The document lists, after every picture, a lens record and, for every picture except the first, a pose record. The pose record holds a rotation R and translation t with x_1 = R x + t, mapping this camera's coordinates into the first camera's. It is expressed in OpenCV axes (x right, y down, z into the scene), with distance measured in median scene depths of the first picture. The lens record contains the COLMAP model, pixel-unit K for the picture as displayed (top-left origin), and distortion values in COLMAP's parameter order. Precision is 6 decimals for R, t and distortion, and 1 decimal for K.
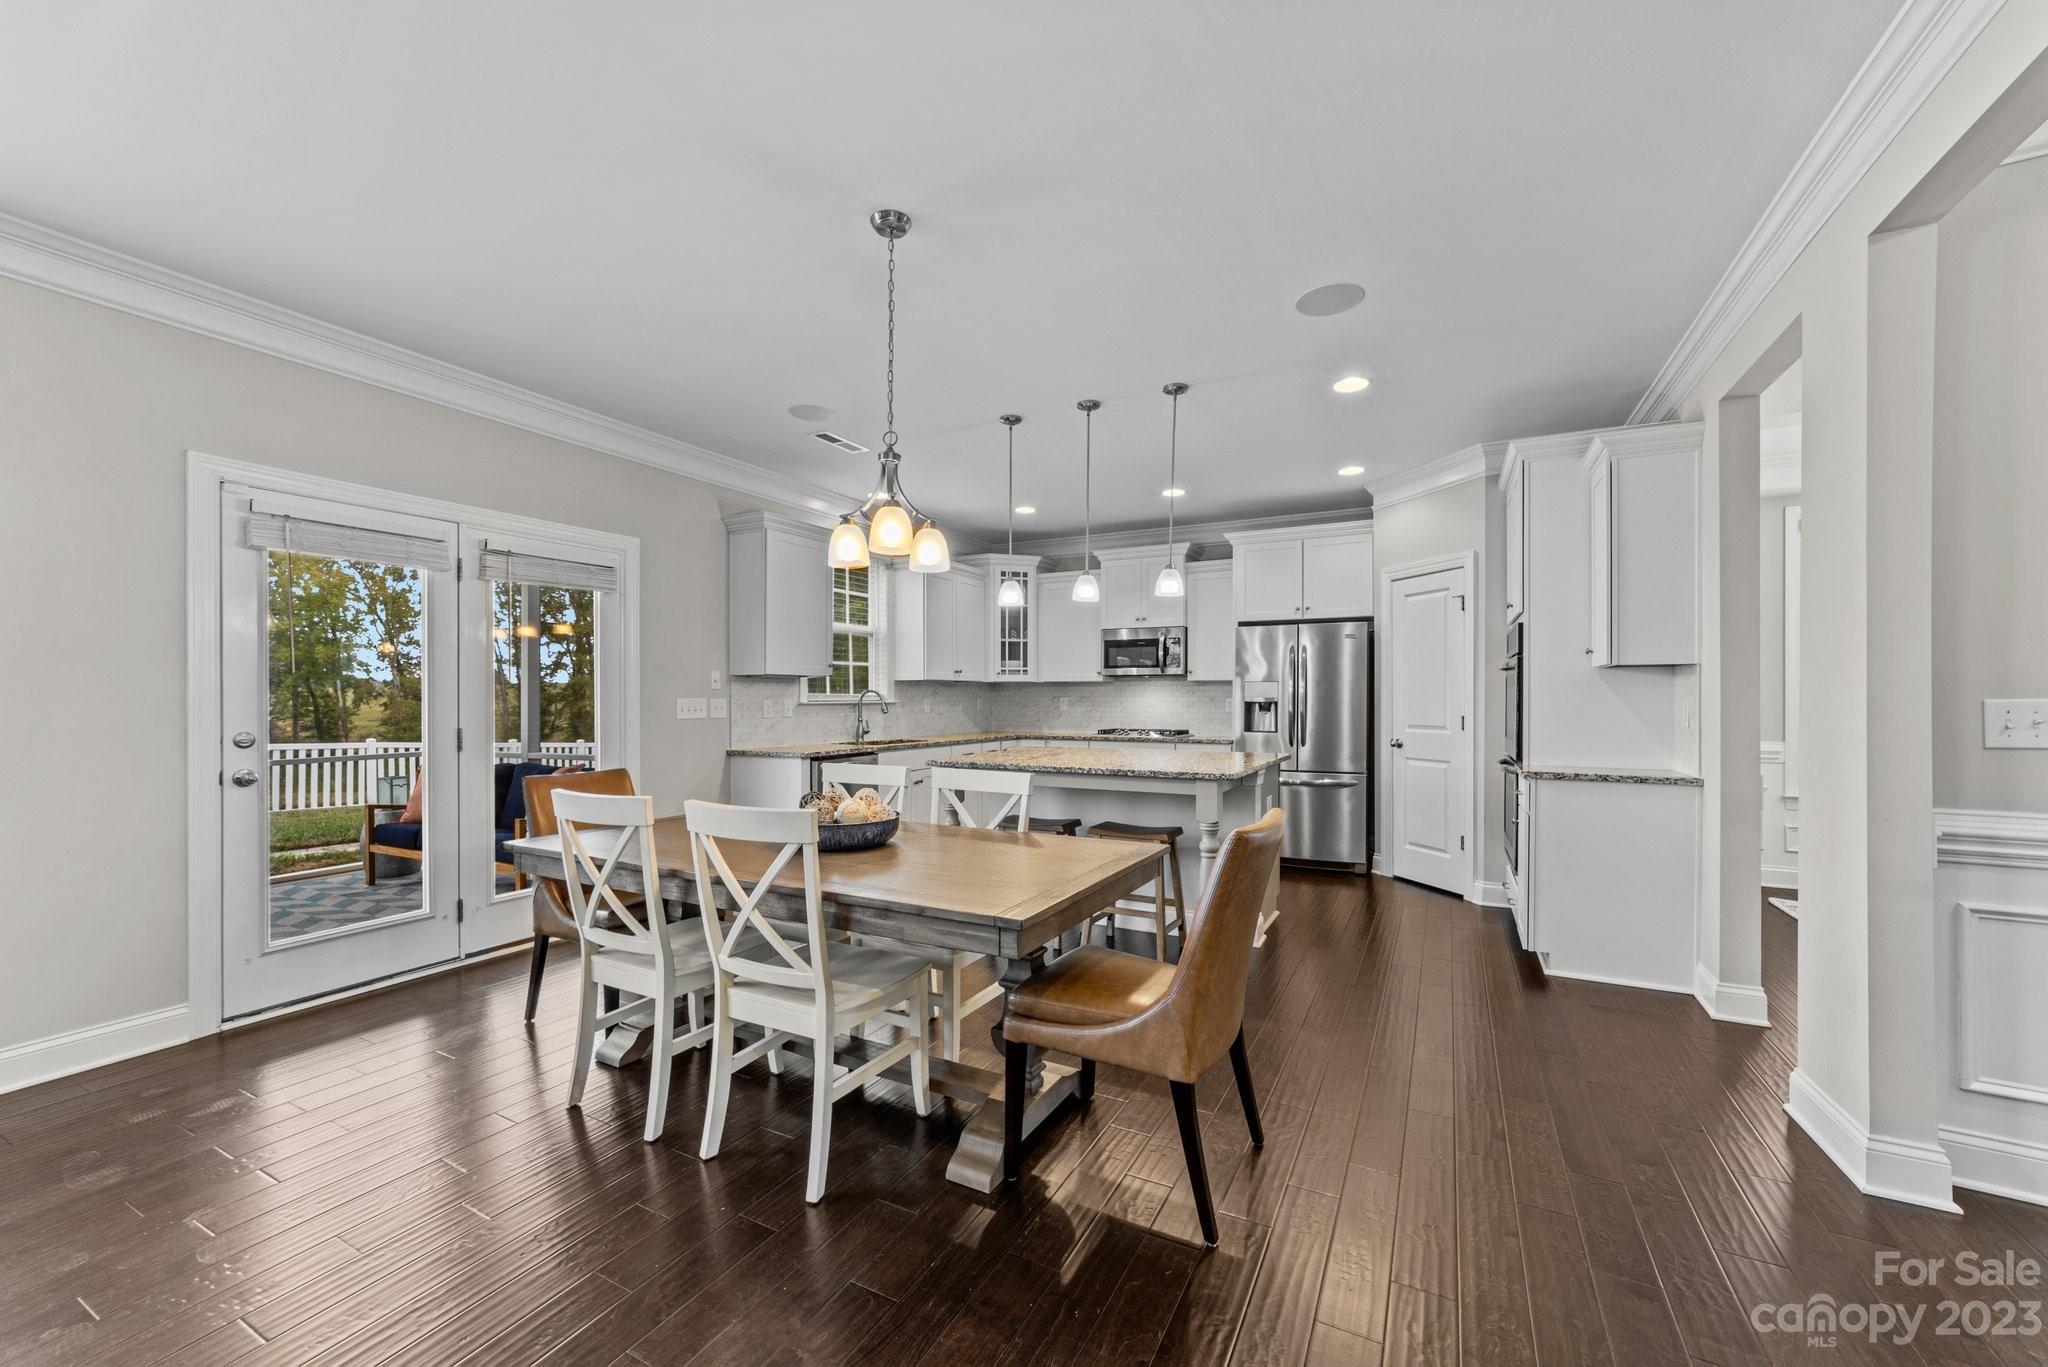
lens RADIAL K [[796.2, 0, 1026.0], [0, 796.2, 700.4], [0, 0, 1]] dist [-0.001026, -0.000023]
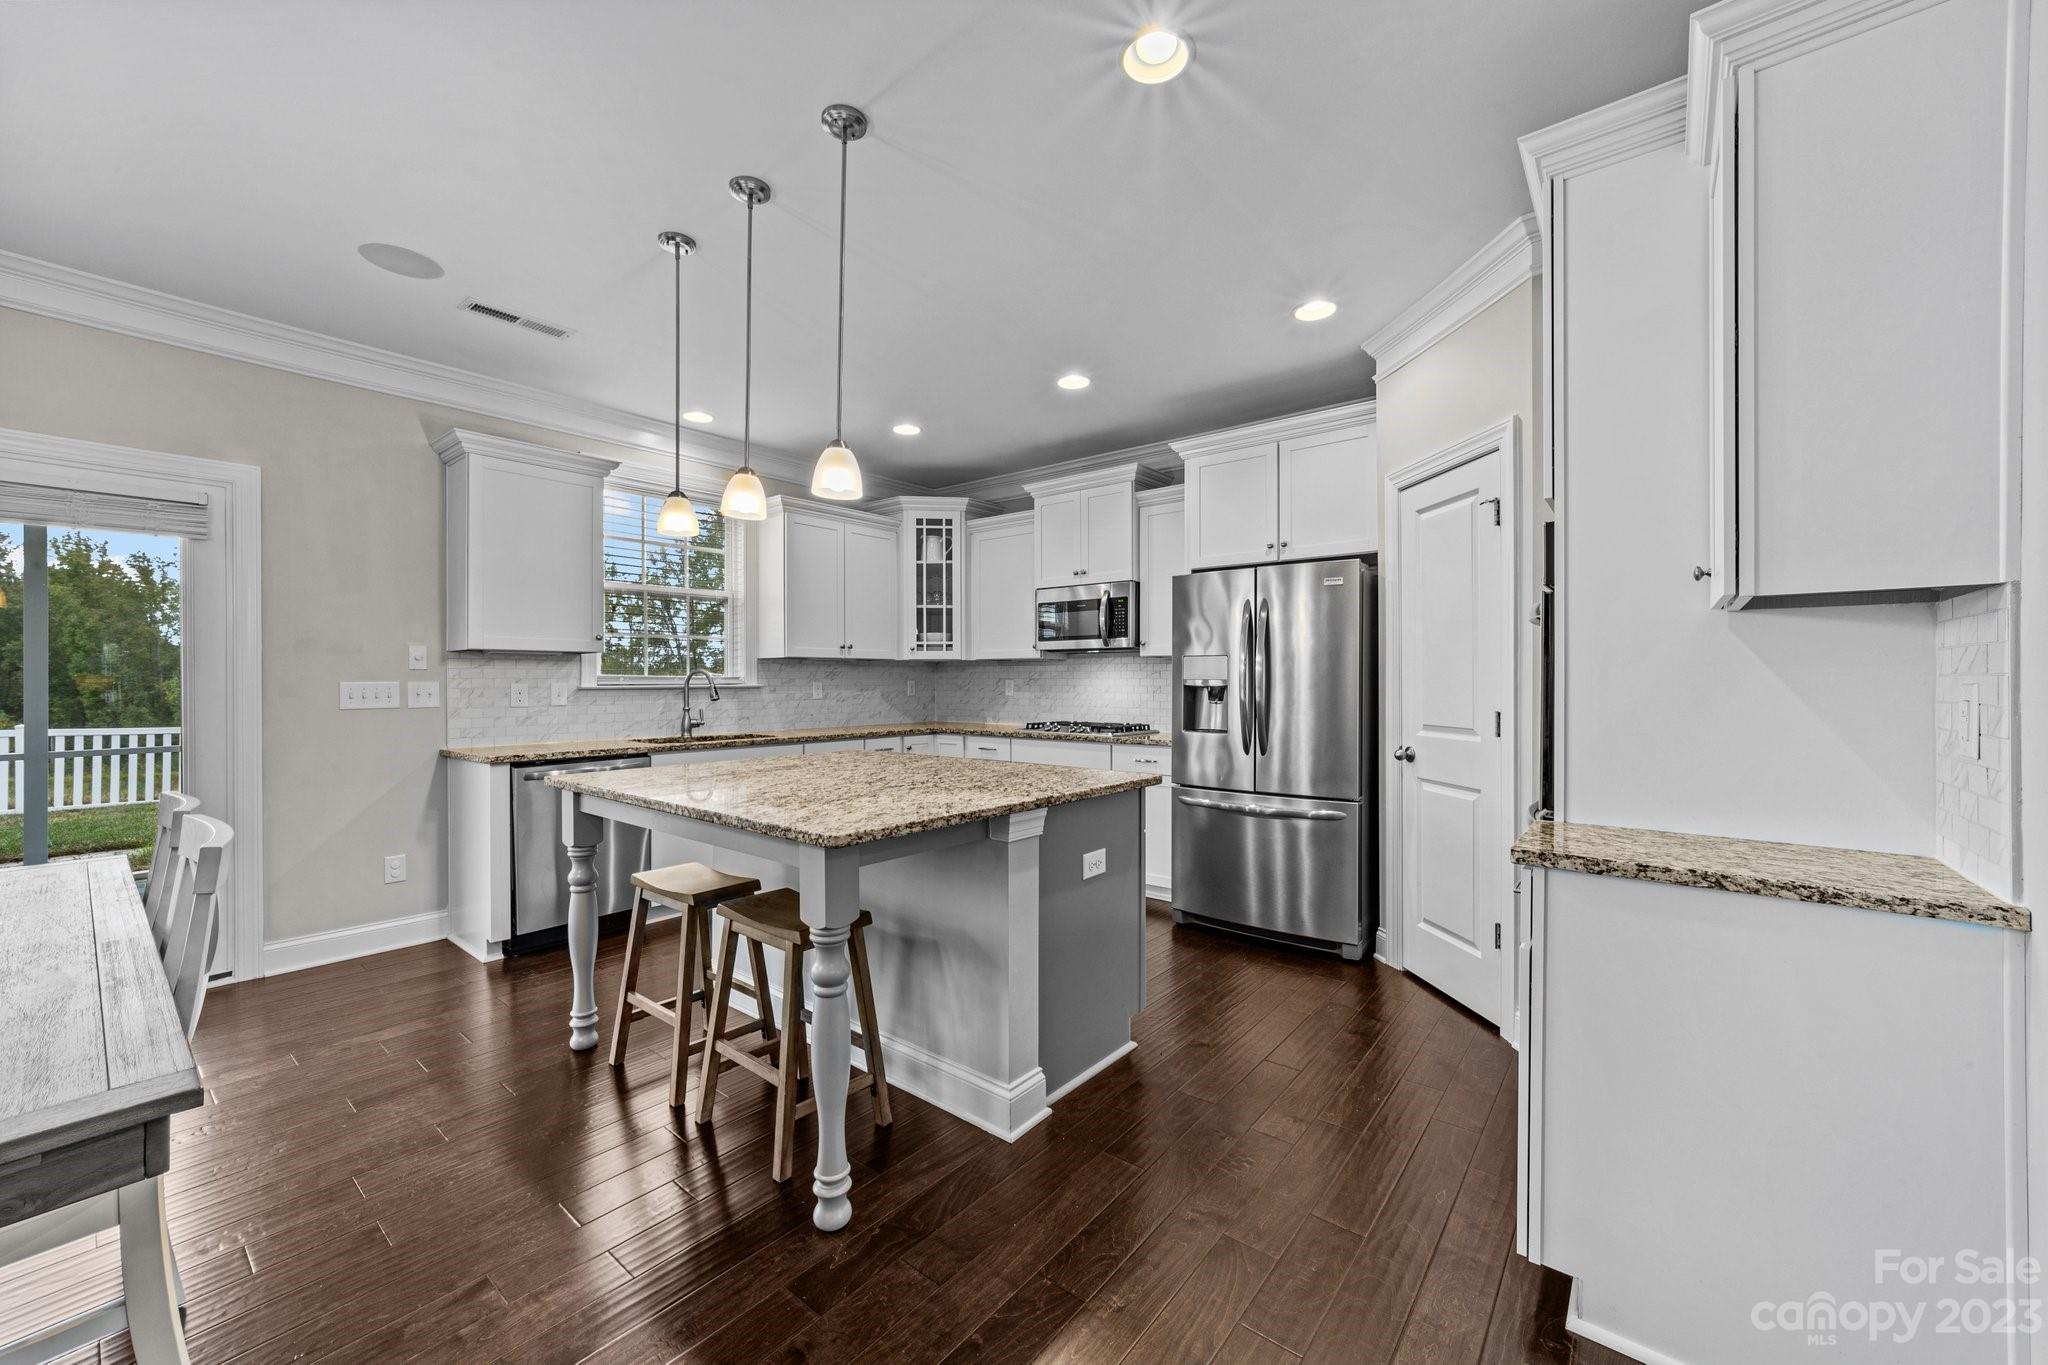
lens RADIAL K [[787.9, 0, 1024.0], [0, 787.9, 682.5], [0, 0, 1]] dist [-0.017018, 0.008015]
pose [[0.980850, -0.000587, -0.194764, 0.259878], [0.000423, 1.000000, -0.000883, -0.000593], [0.194764, 0.000783, 0.980850, 0.308204]]
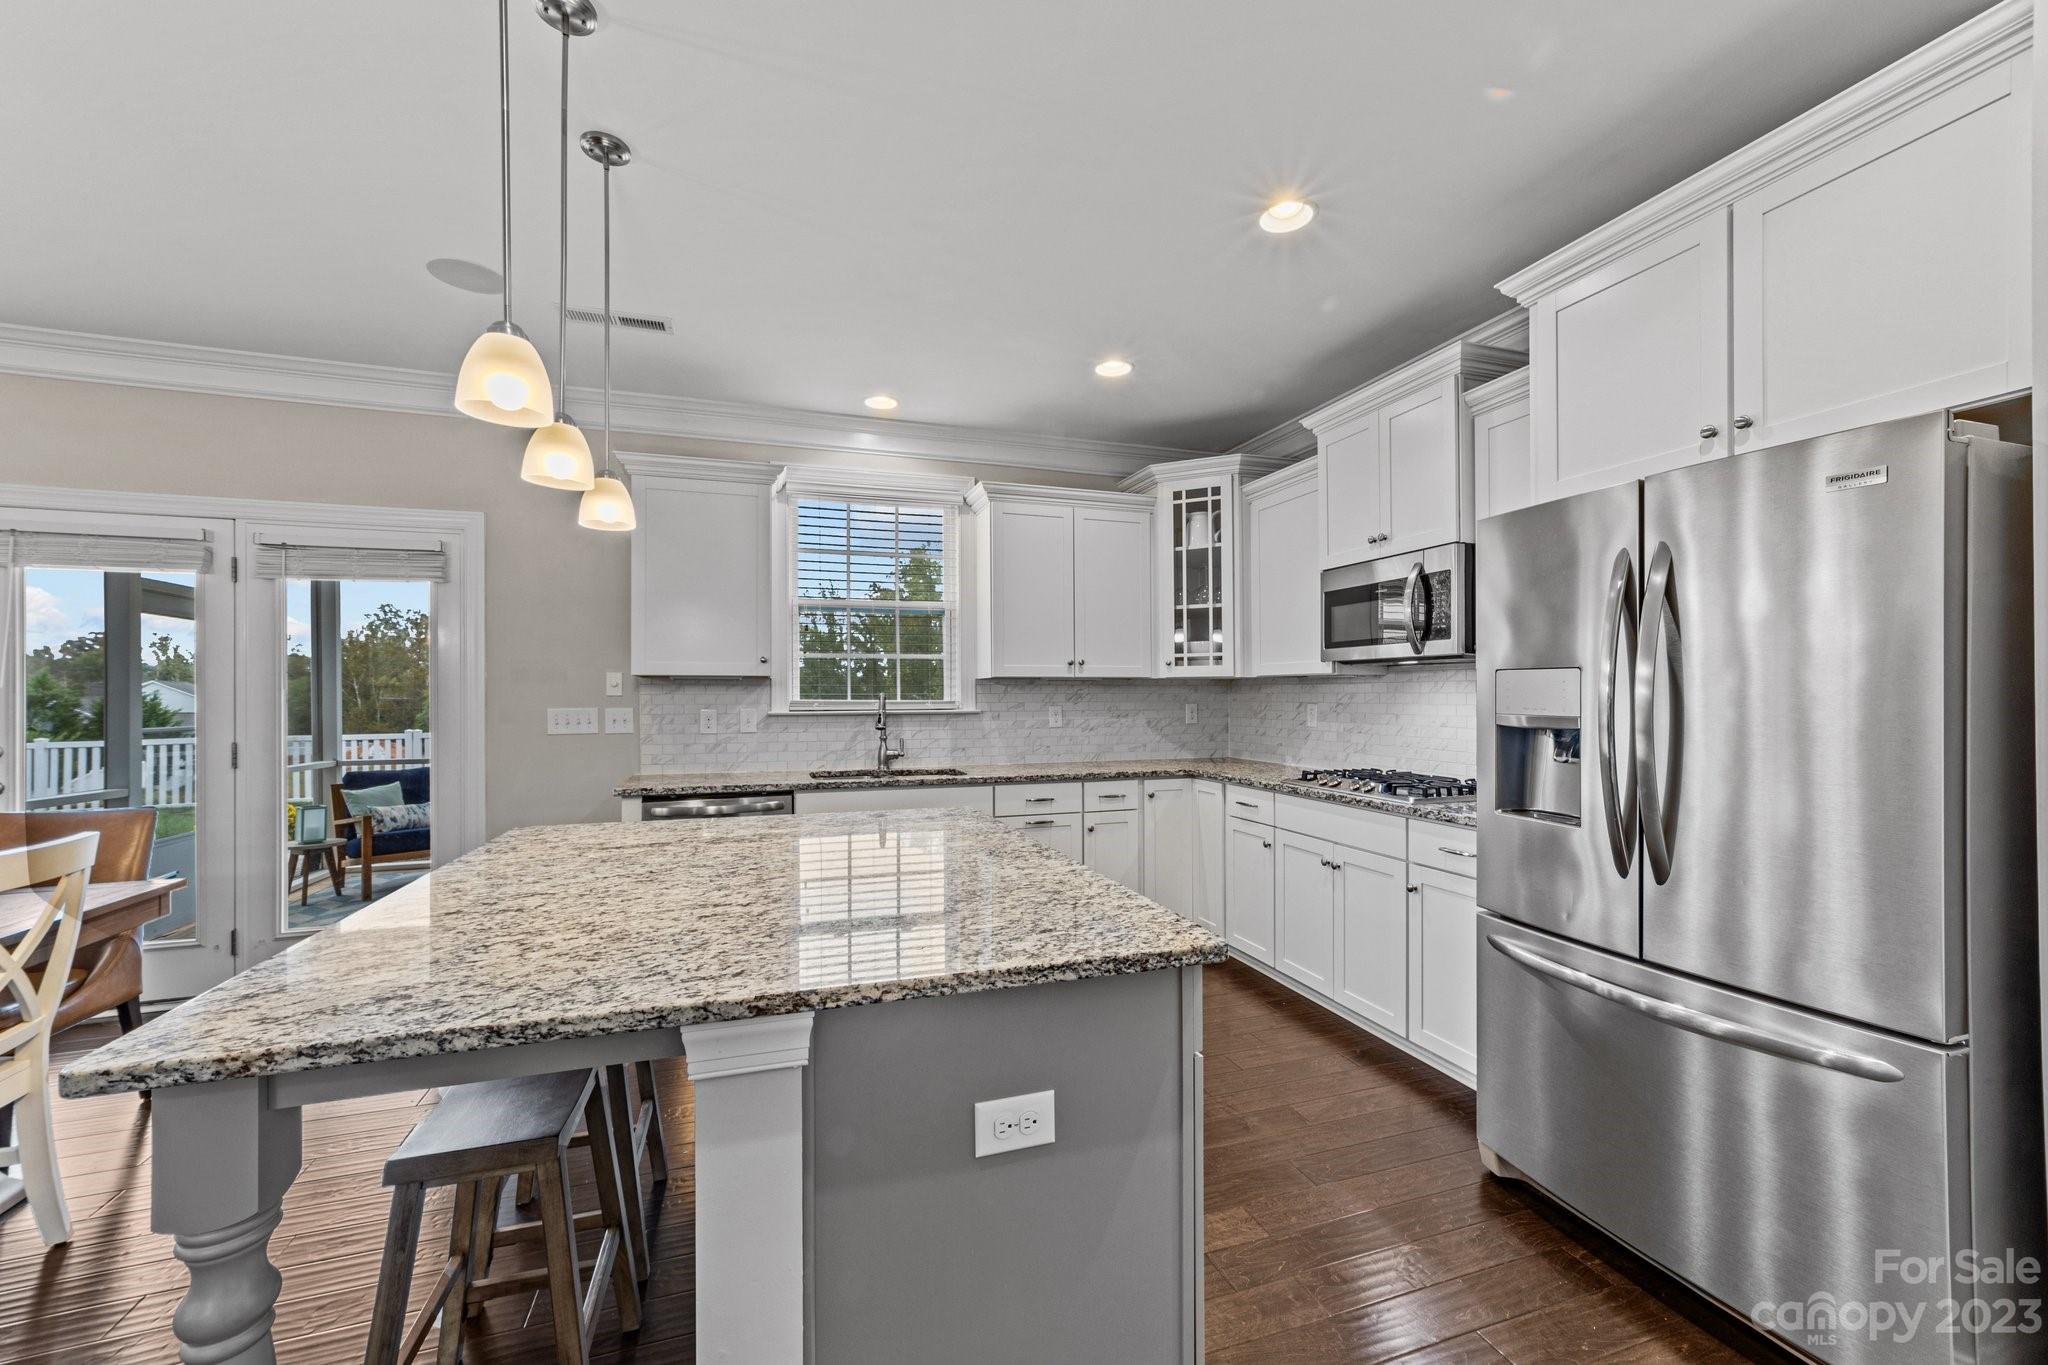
lens RADIAL K [[809.6, 0, 1028.3], [0, 809.6, 688.0], [0, 0, 1]] dist [-0.018269, 0.009966]
pose [[0.727392, -0.007163, -0.686185, 0.352994], [-0.000404, 0.999941, -0.010867, -0.010880], [0.686222, 0.008182, 0.727346, 0.571634]]
